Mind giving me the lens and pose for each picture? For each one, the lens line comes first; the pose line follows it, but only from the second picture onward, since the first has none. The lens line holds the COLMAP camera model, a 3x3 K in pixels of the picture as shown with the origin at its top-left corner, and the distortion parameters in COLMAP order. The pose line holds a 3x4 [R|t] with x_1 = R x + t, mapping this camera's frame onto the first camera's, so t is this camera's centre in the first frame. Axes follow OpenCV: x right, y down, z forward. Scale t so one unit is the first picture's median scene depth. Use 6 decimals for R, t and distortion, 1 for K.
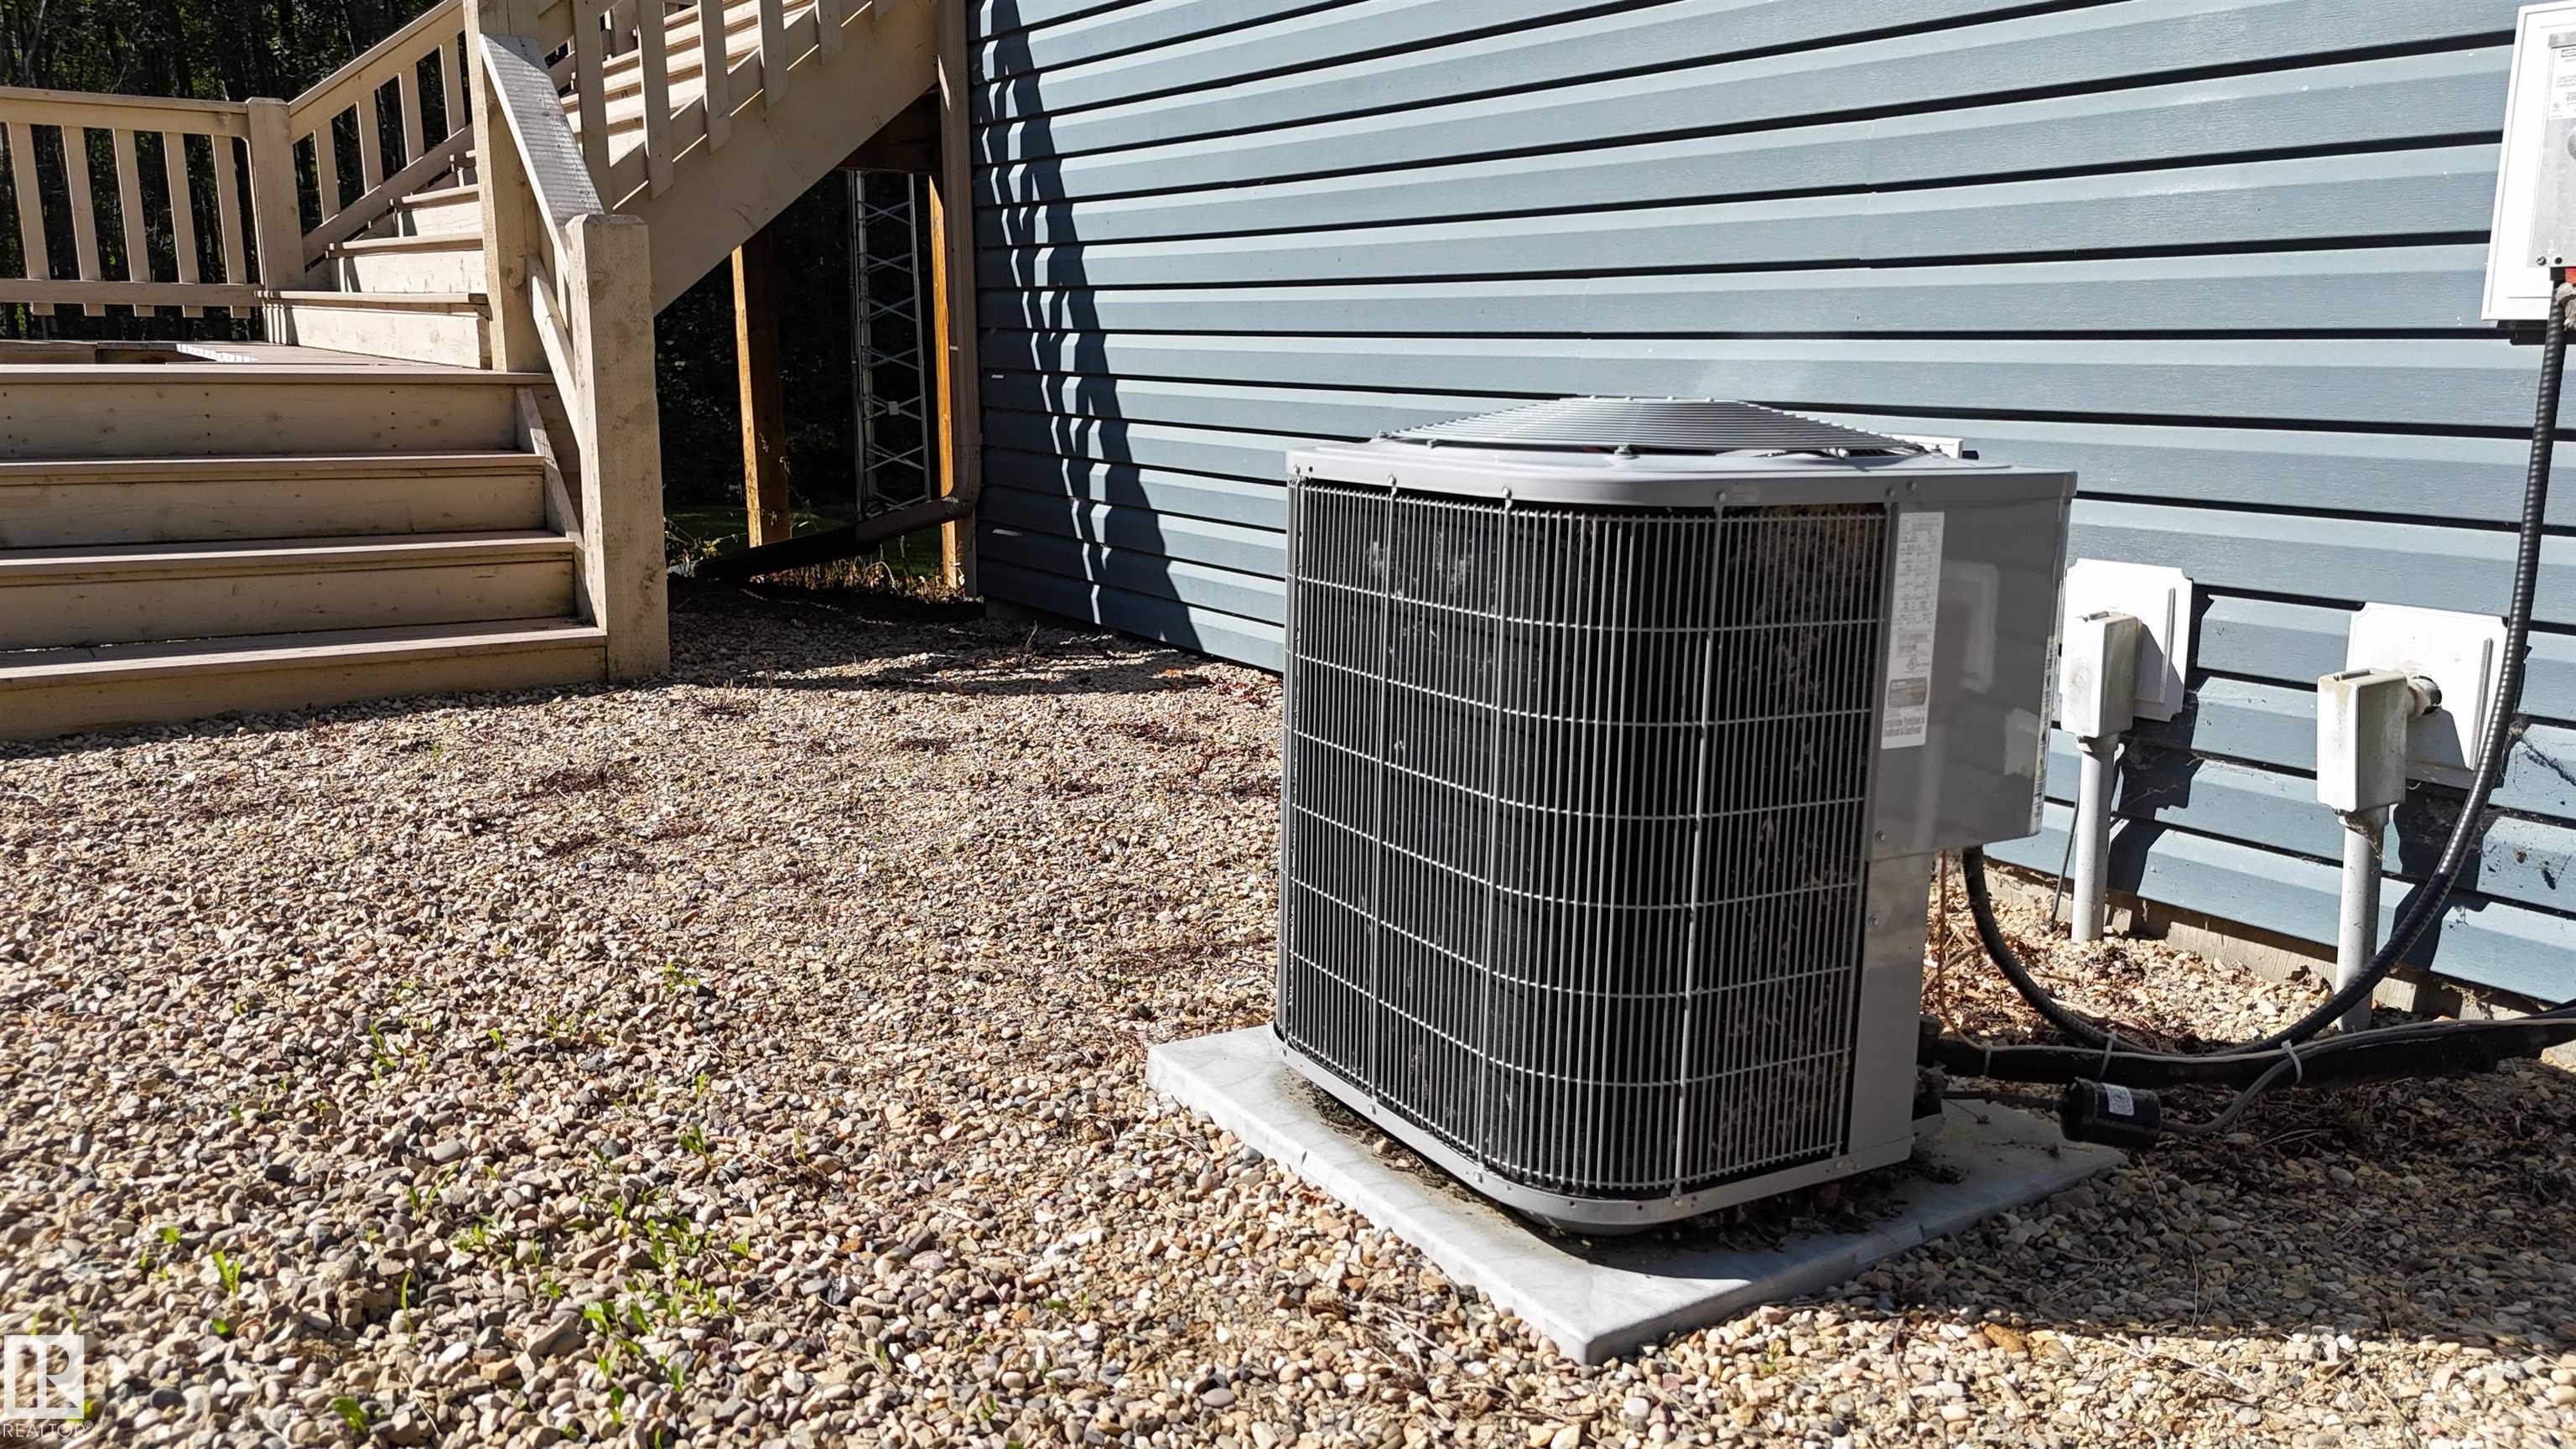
lens RADIAL K [[1896.9, 0, 1281.9], [0, 1896.9, 725.0], [0, 0, 1]] dist [0.078093, -0.077896]
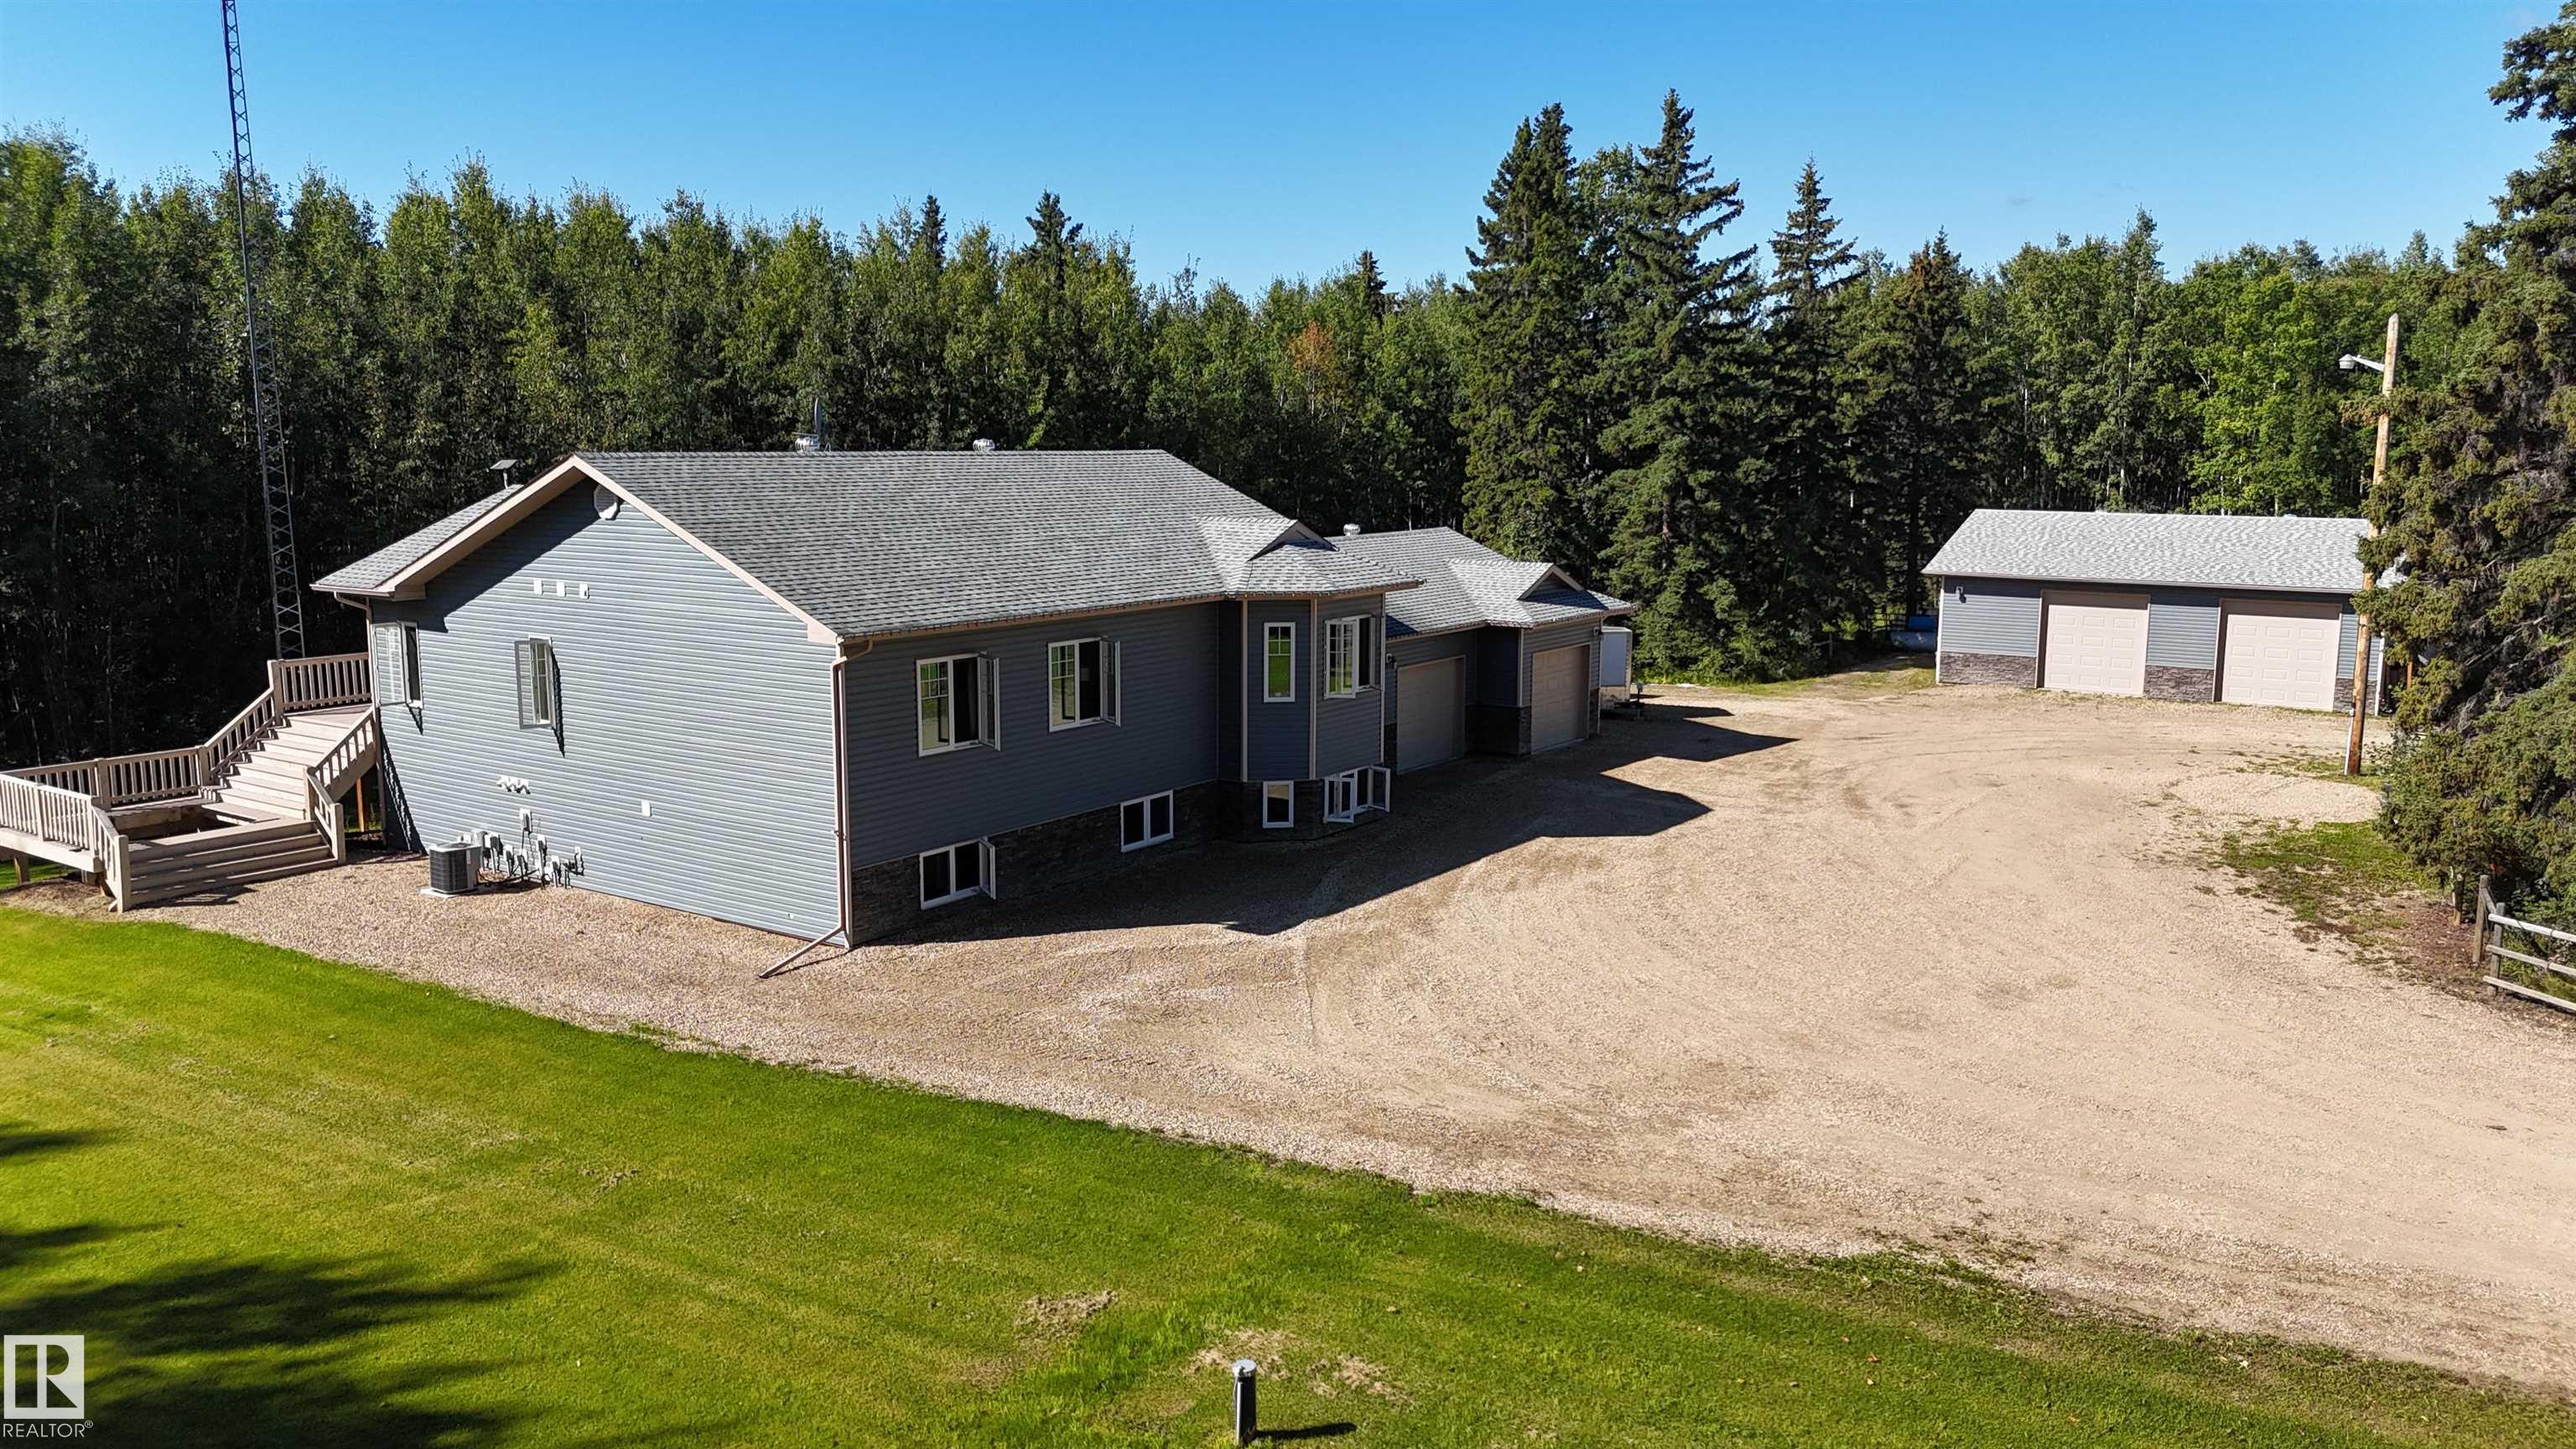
lens RADIAL K [[1896.9, 0, 1285.0], [0, 1896.9, 725.5], [0, 0, 1]] dist [0.078093, -0.077896]
pose [[0.935949, -0.058550, 0.347235, 0.478707], [0.073991, 0.996766, -0.031364, -0.053339], [-0.344276, 0.055048, 0.937253, -6.632267]]
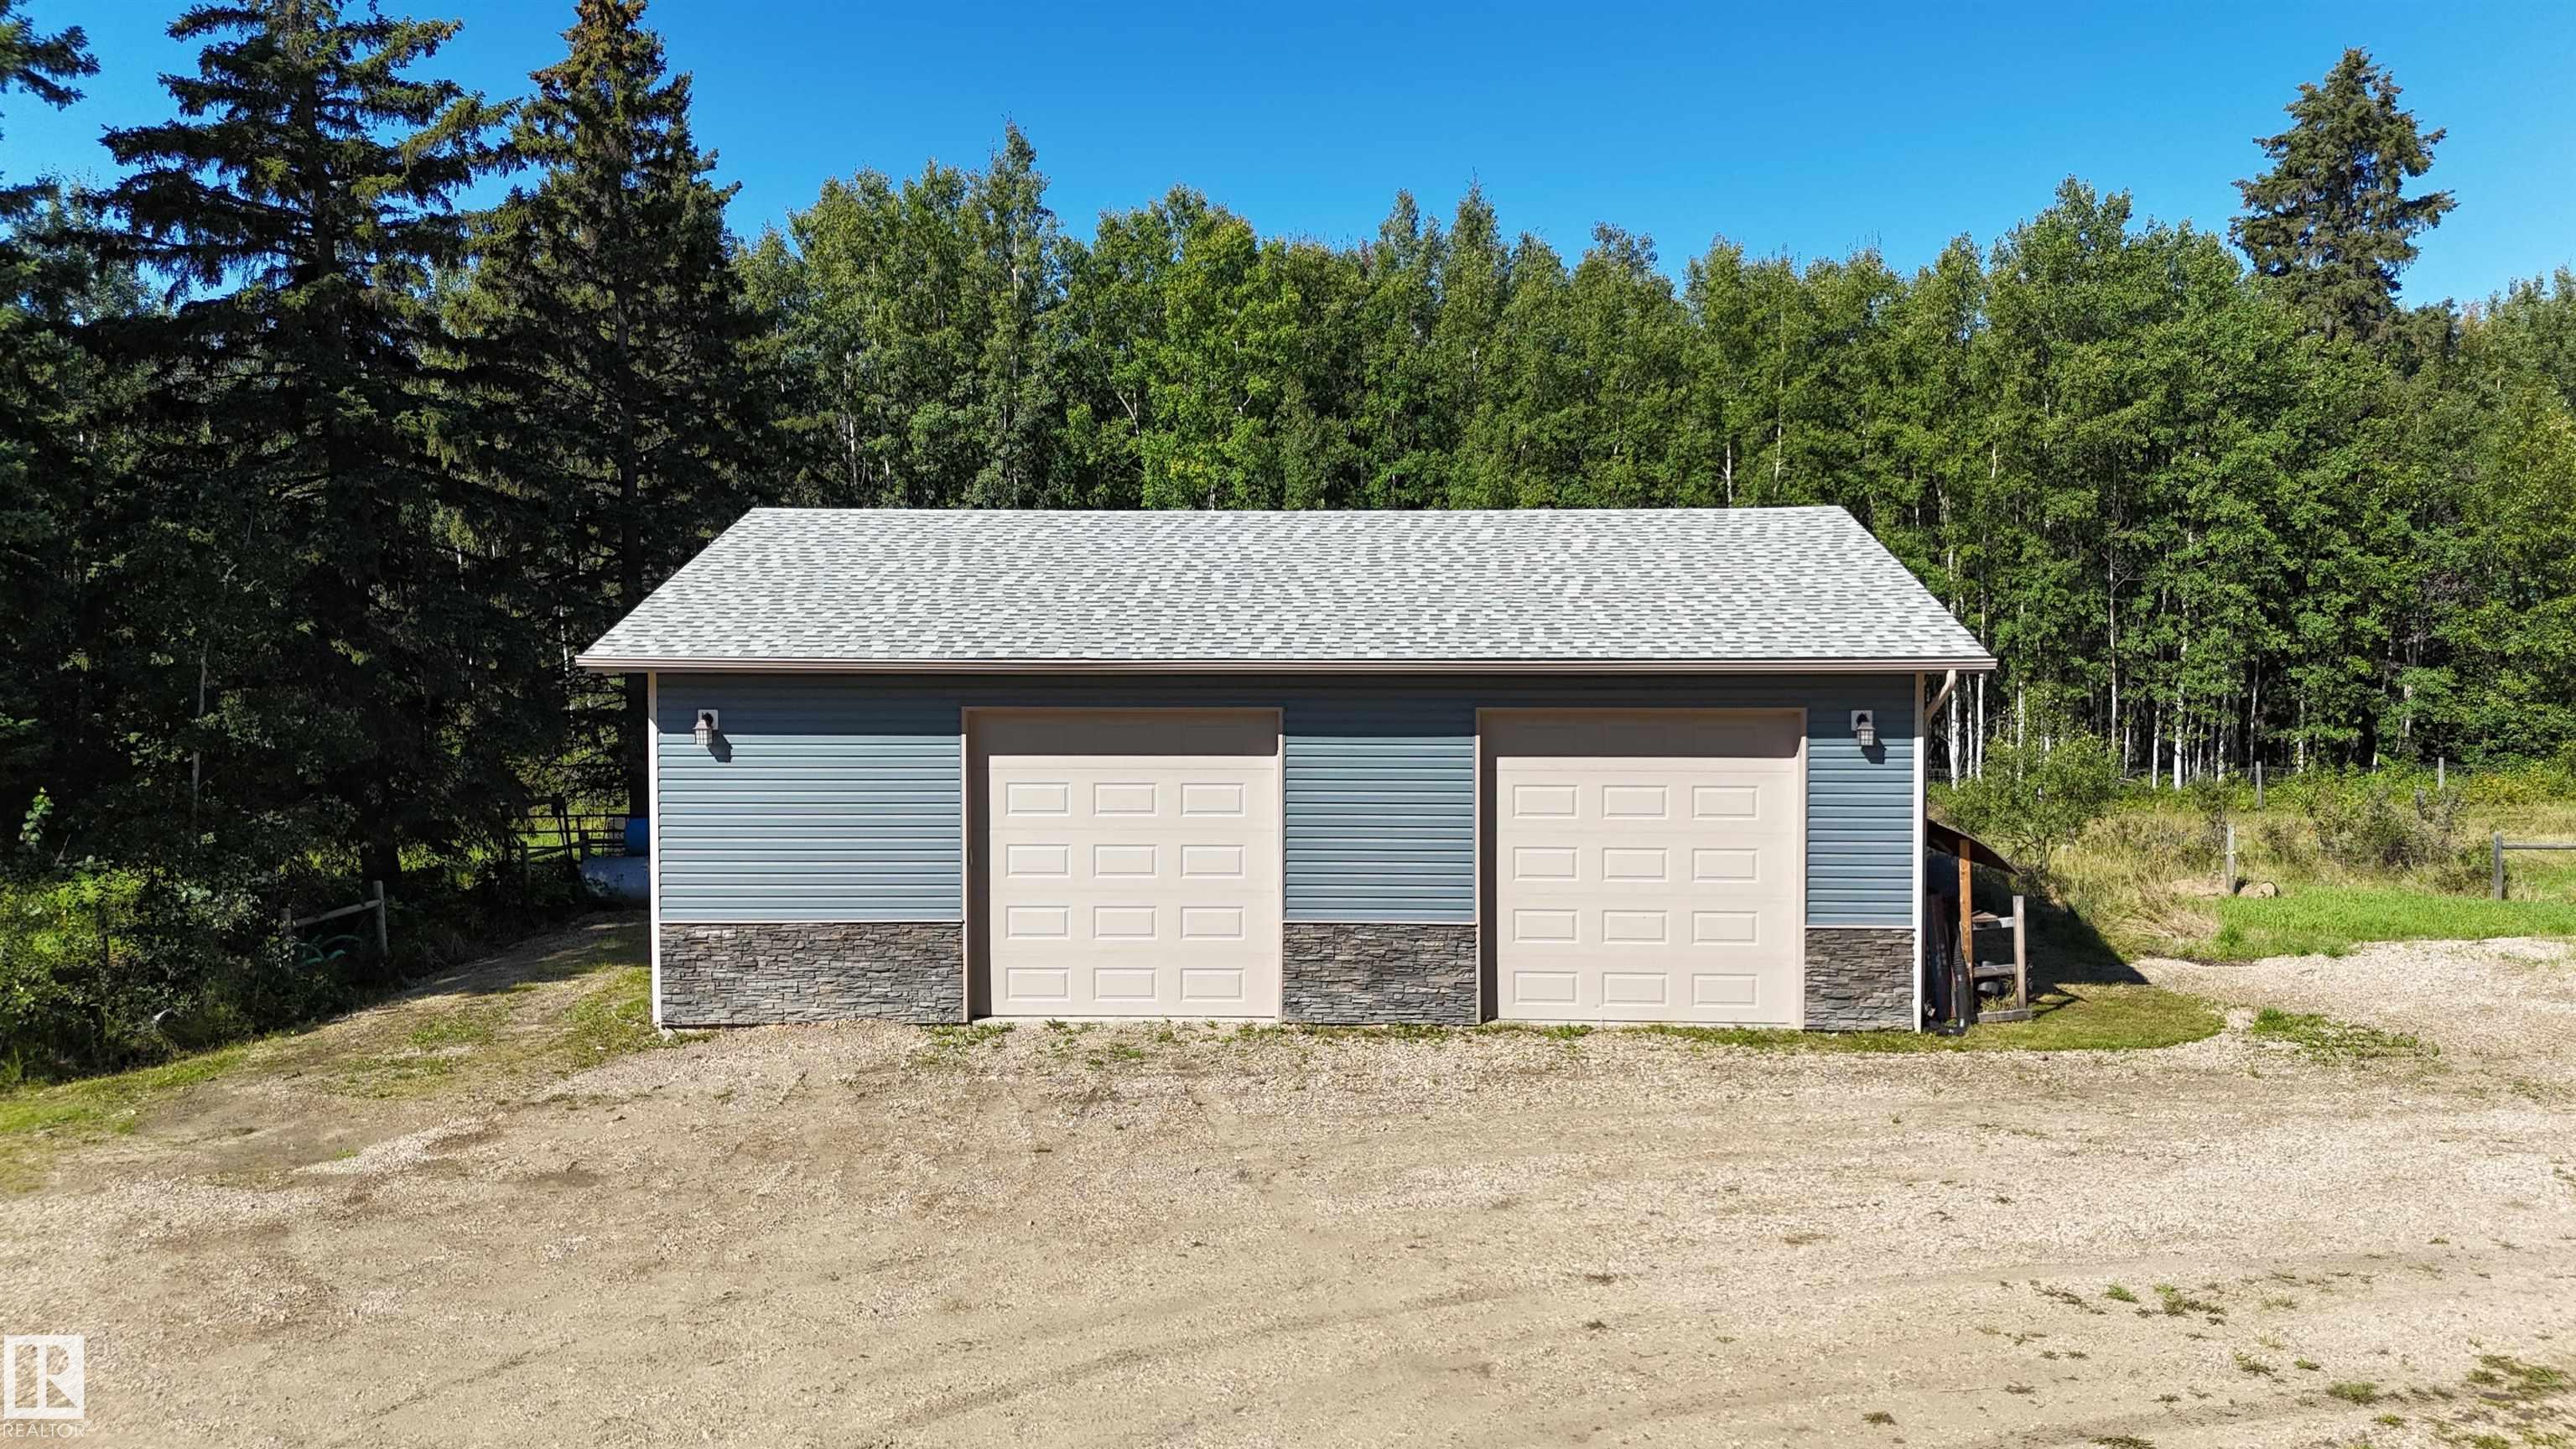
lens RADIAL K [[1896.9, 0, 1299.1], [0, 1896.9, 715.5], [0, 0, 1]] dist [0.078093, -0.077896]
pose [[0.575430, -0.038428, 0.816948, 6.450295], [0.168365, 0.983066, -0.072348, -0.527074], [-0.800334, 0.179177, 0.572155, 0.266759]]
